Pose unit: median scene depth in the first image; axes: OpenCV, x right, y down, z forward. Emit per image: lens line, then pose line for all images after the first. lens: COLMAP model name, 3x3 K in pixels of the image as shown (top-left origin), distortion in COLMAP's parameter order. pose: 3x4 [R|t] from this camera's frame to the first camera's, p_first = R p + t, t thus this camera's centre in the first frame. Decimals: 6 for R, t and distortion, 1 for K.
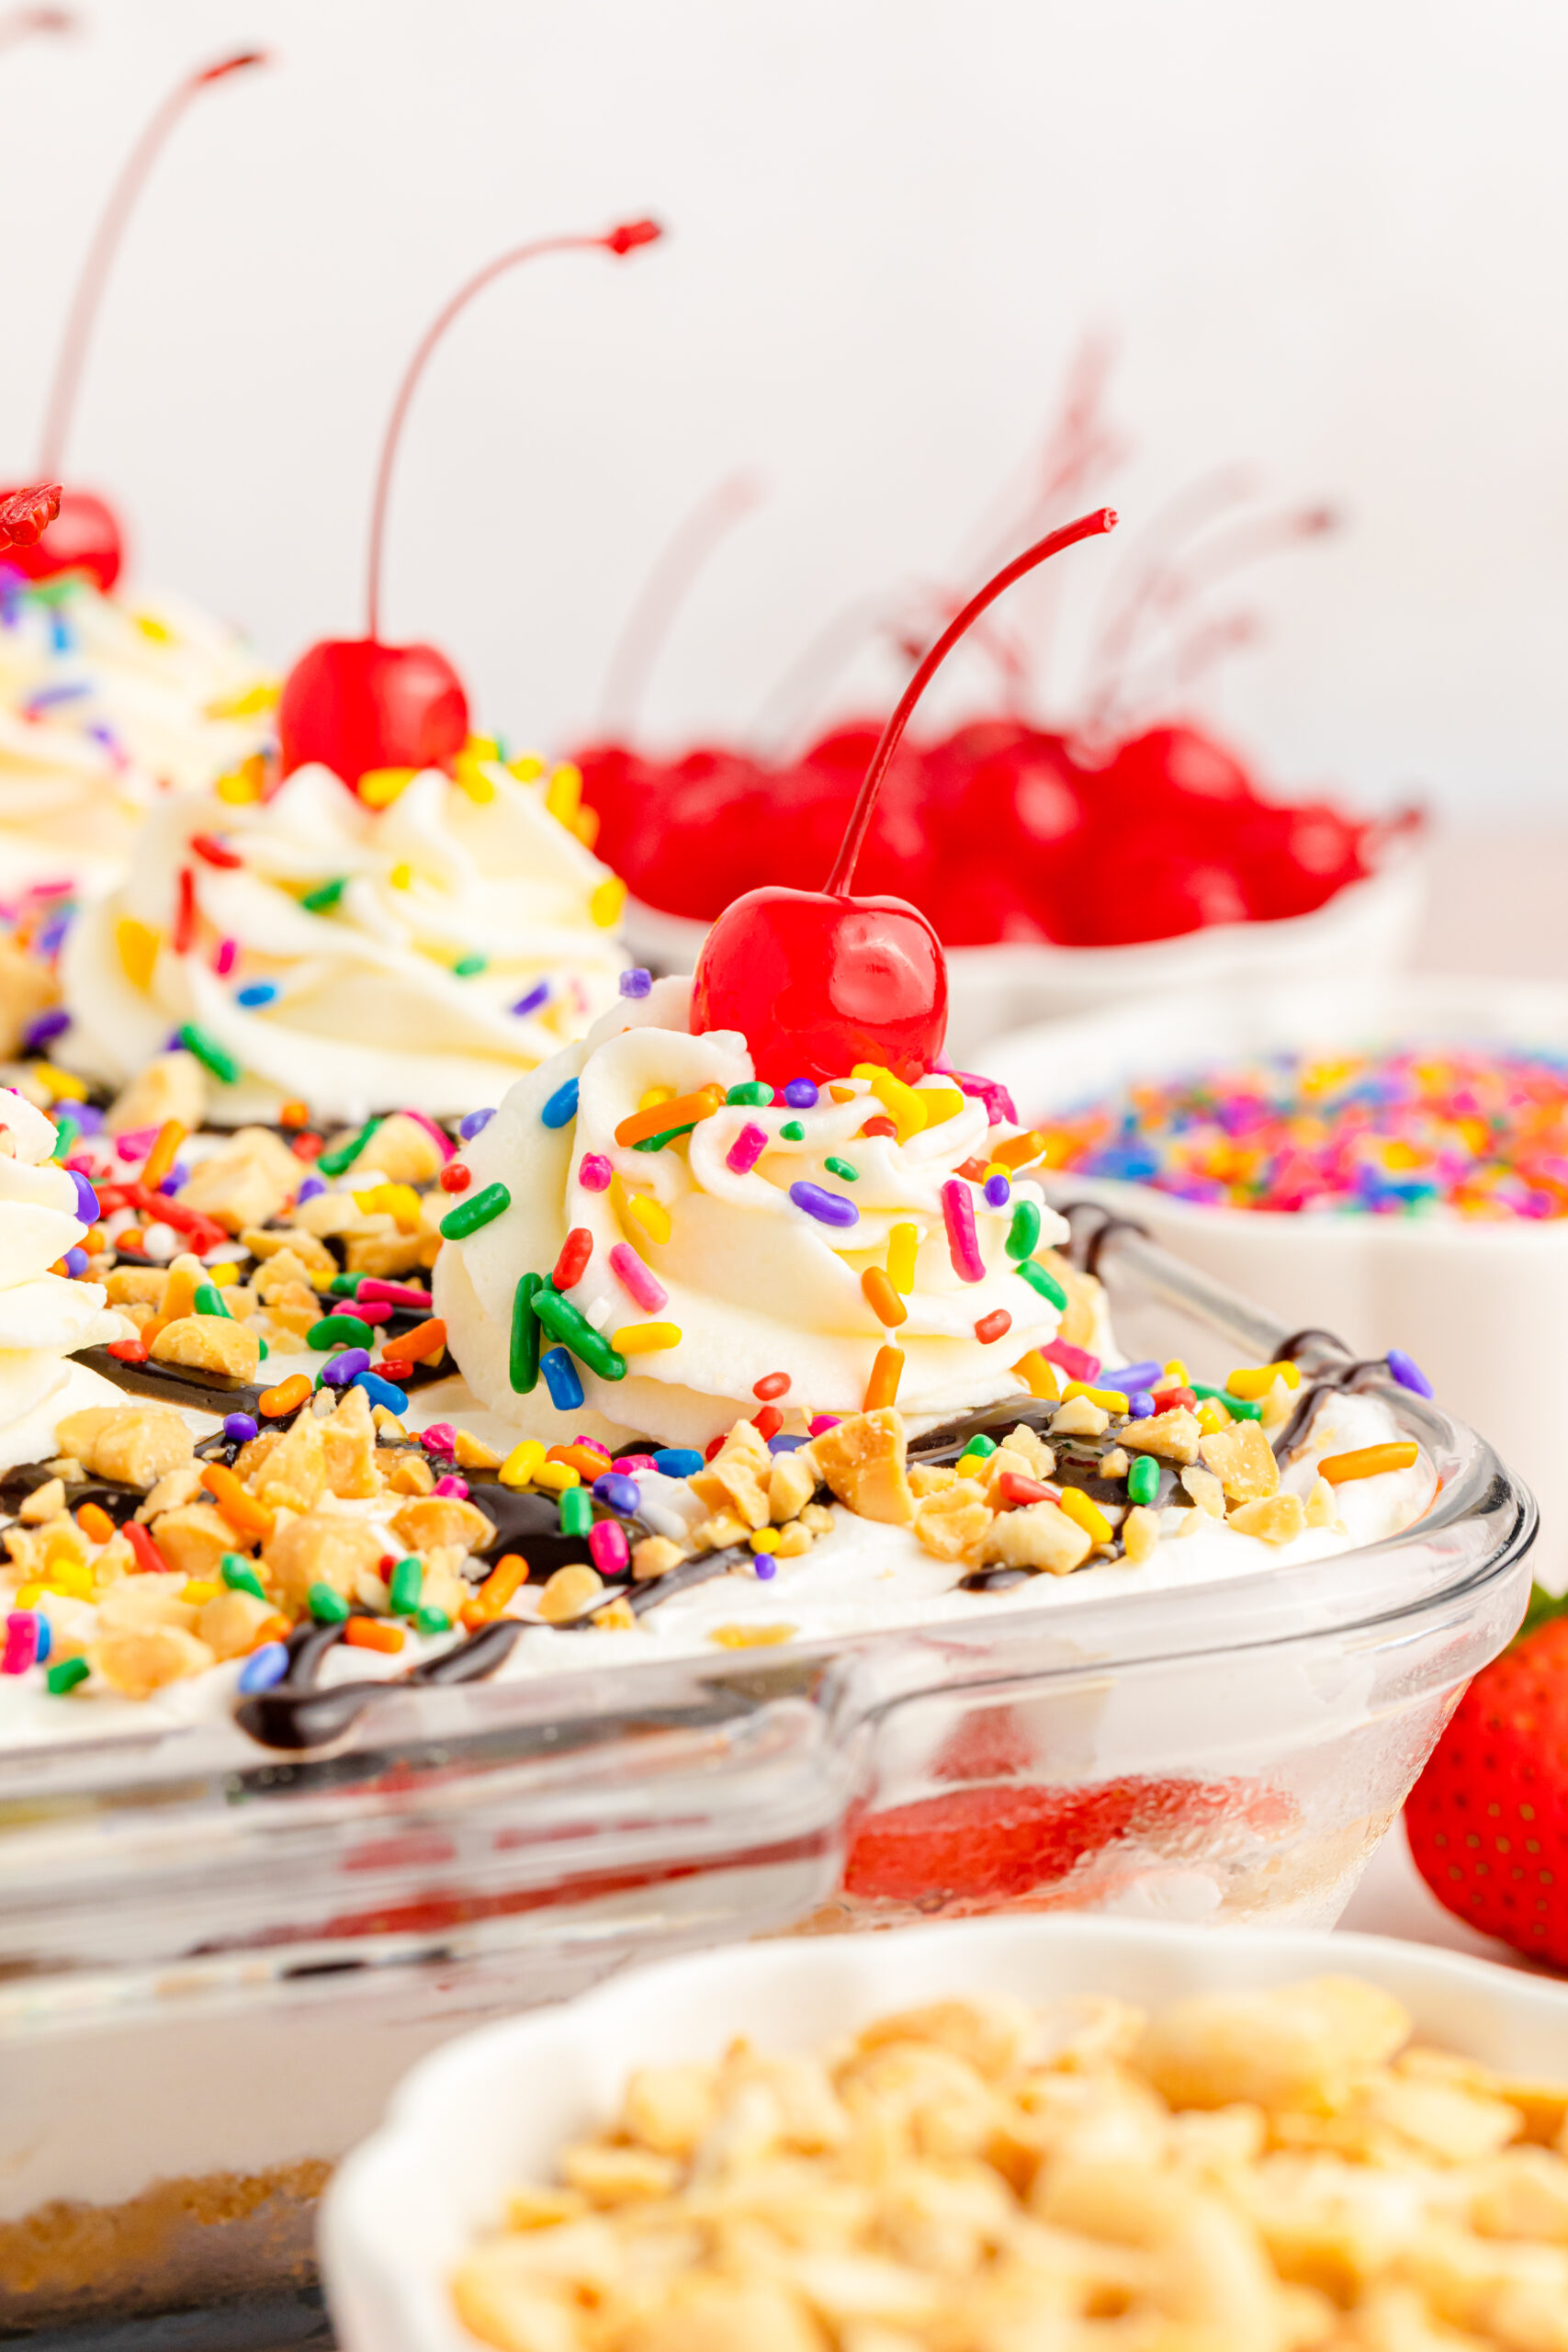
lens RADIAL K [[8559.8, 0, 784.0], [0, 8559.8, 1176.0], [0, 0, 1]] dist [-0.008999, 3.547497]
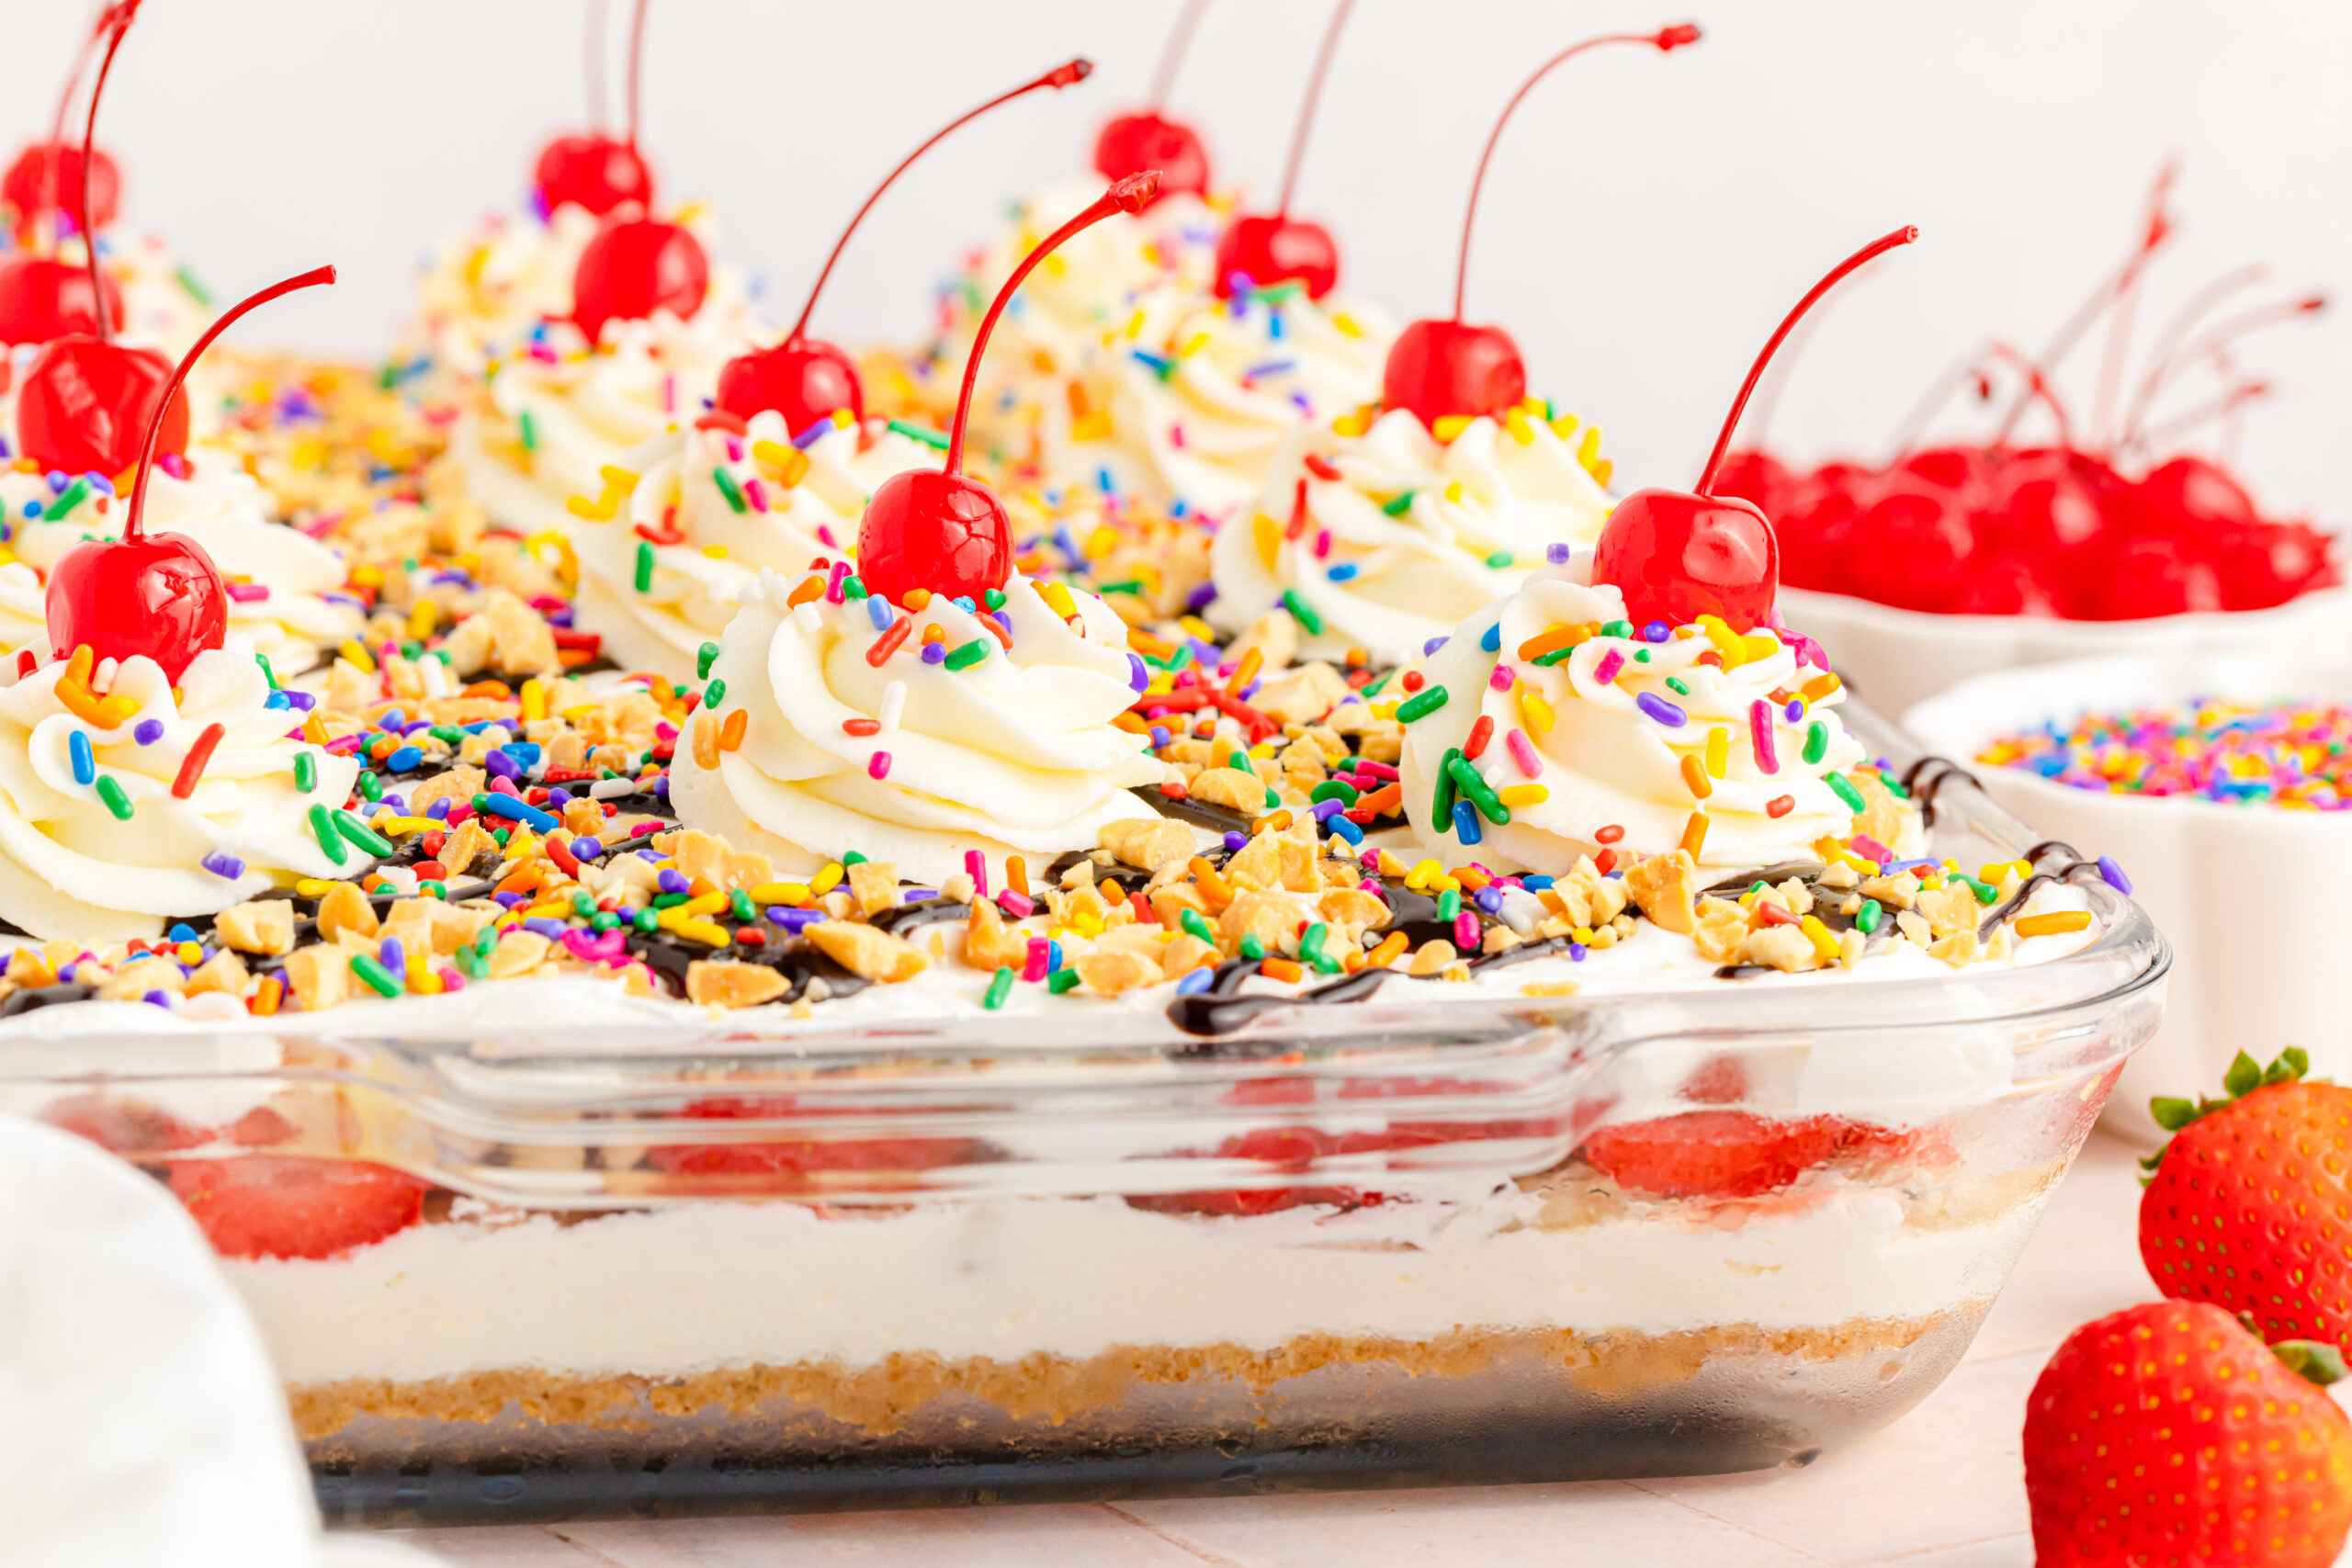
lens RADIAL K [[8918.1, 0, 1176.0], [0, 8918.1, 784.0], [0, 0, 1]] dist [0.066230, 4.611324]
pose [[0.979991, 0.057945, -0.190418, 0.204602], [-0.066971, 0.996899, -0.041311, 0.080699], [0.187434, 0.053237, 0.980833, -0.439048]]
